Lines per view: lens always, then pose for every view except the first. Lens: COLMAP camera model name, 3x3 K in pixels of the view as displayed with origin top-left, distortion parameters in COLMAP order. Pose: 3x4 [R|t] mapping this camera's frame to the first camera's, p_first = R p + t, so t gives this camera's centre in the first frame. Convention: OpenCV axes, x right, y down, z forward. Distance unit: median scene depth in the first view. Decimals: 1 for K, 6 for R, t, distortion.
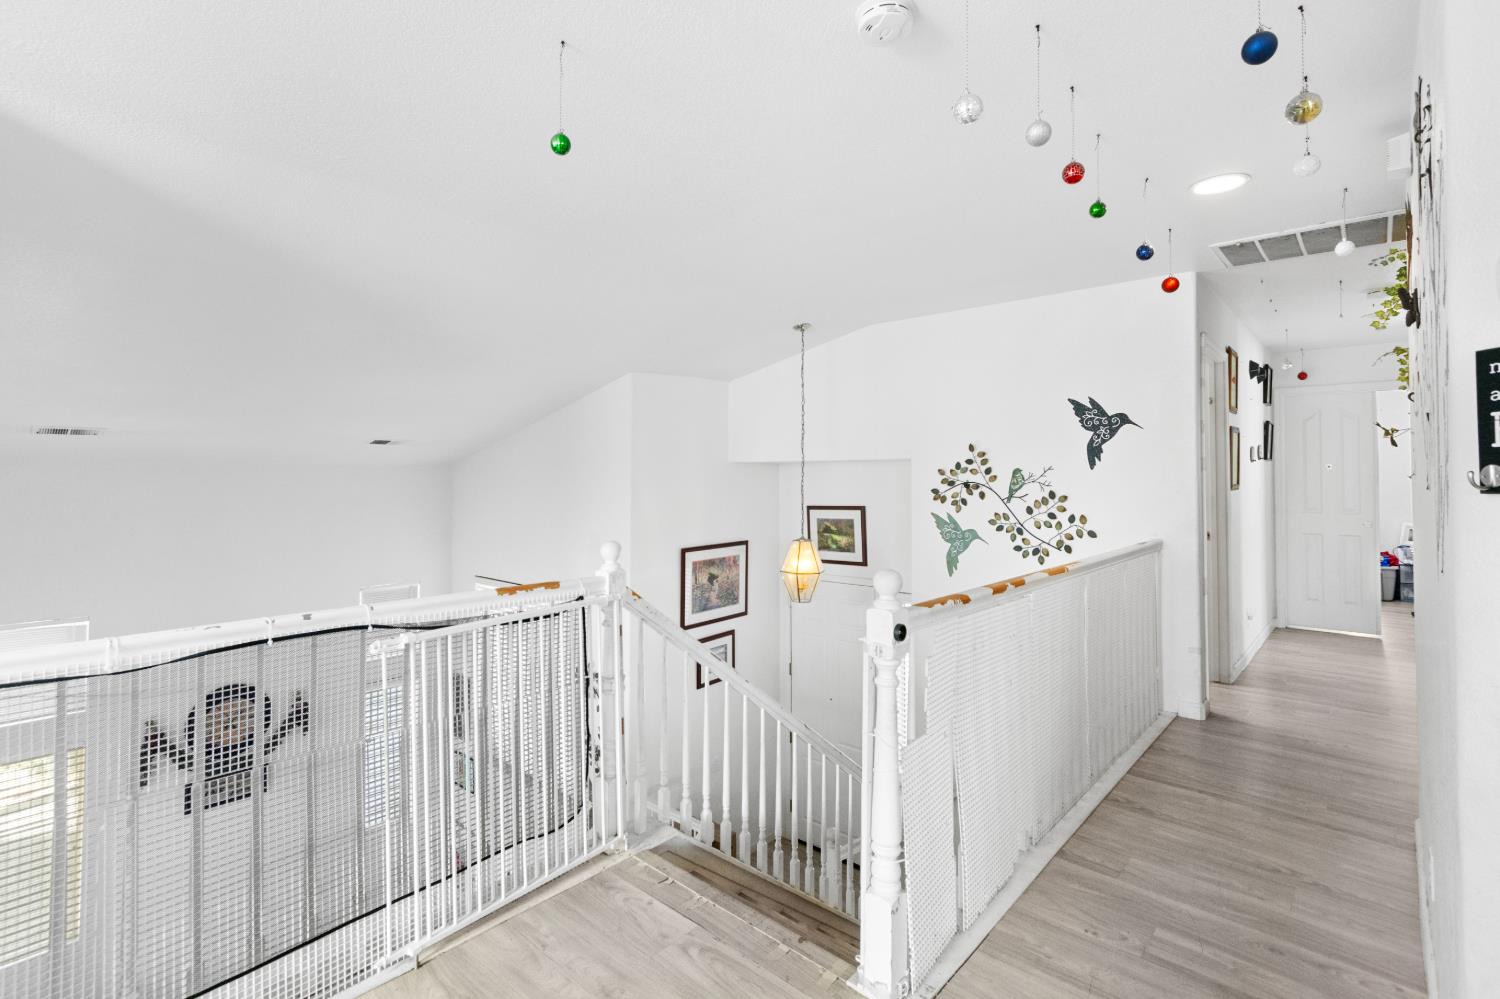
lens RADIAL K [[691.6, 0, 755.5], [0, 691.6, 475.4], [0, 0, 1]] dist [0.007010, -0.001101]
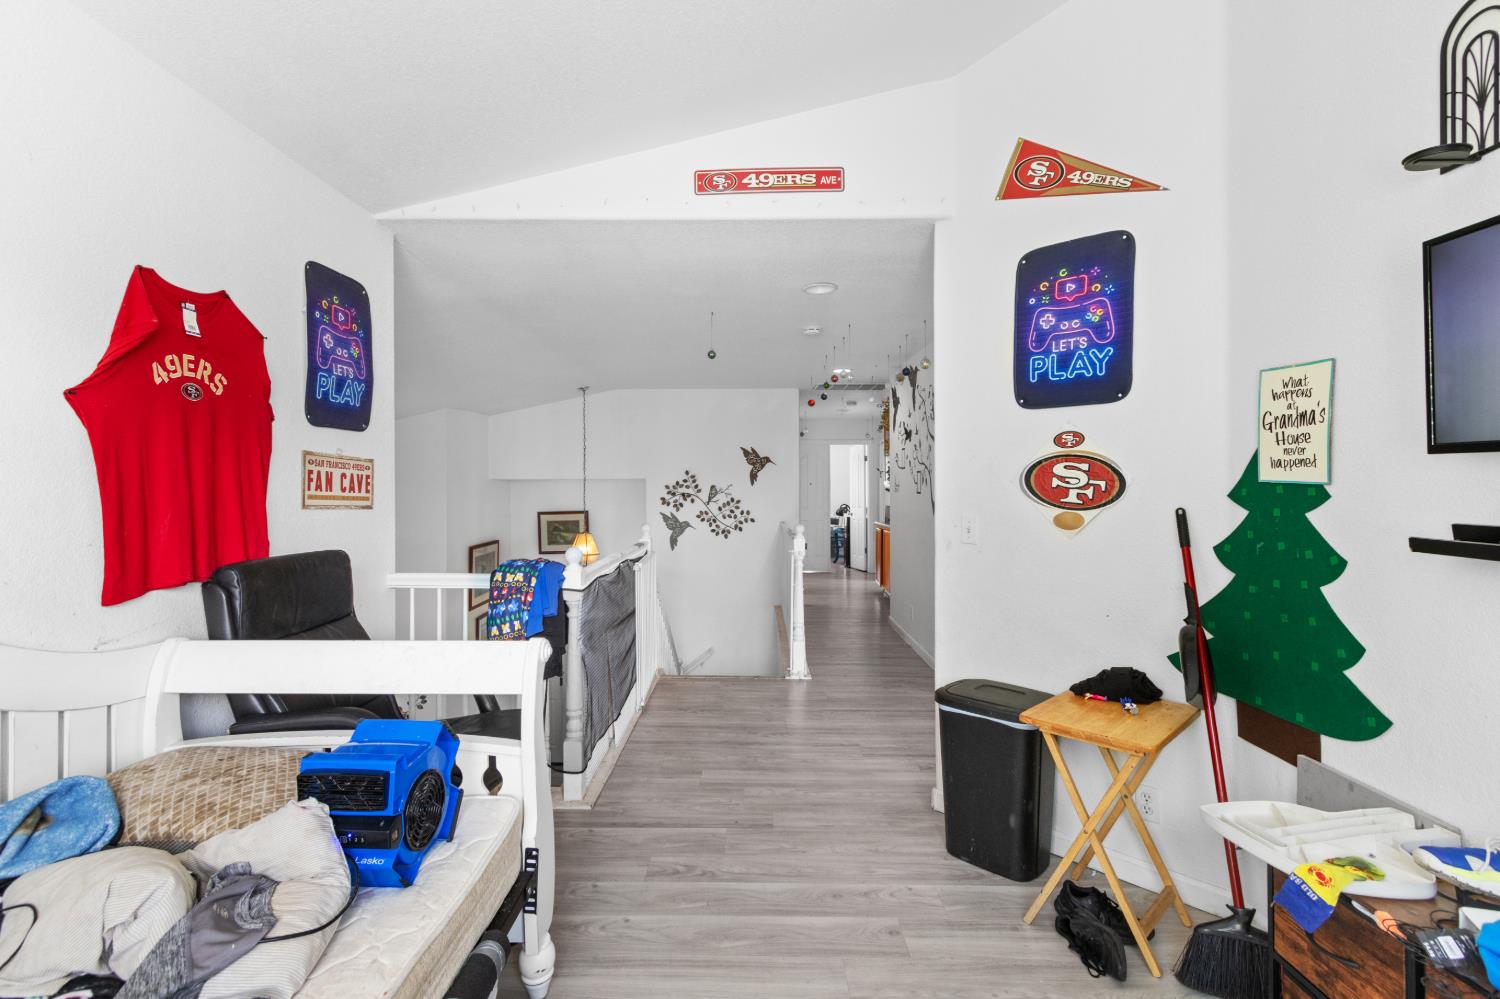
lens RADIAL K [[691.6, 0, 736.9], [0, 691.6, 492.9], [0, 0, 1]] dist [0.007010, -0.001101]
pose [[0.757591, -0.005593, 0.652706, -0.705494], [0.001176, 0.999973, 0.007204, -0.002866], [-0.652729, -0.004690, 0.757577, -0.359623]]
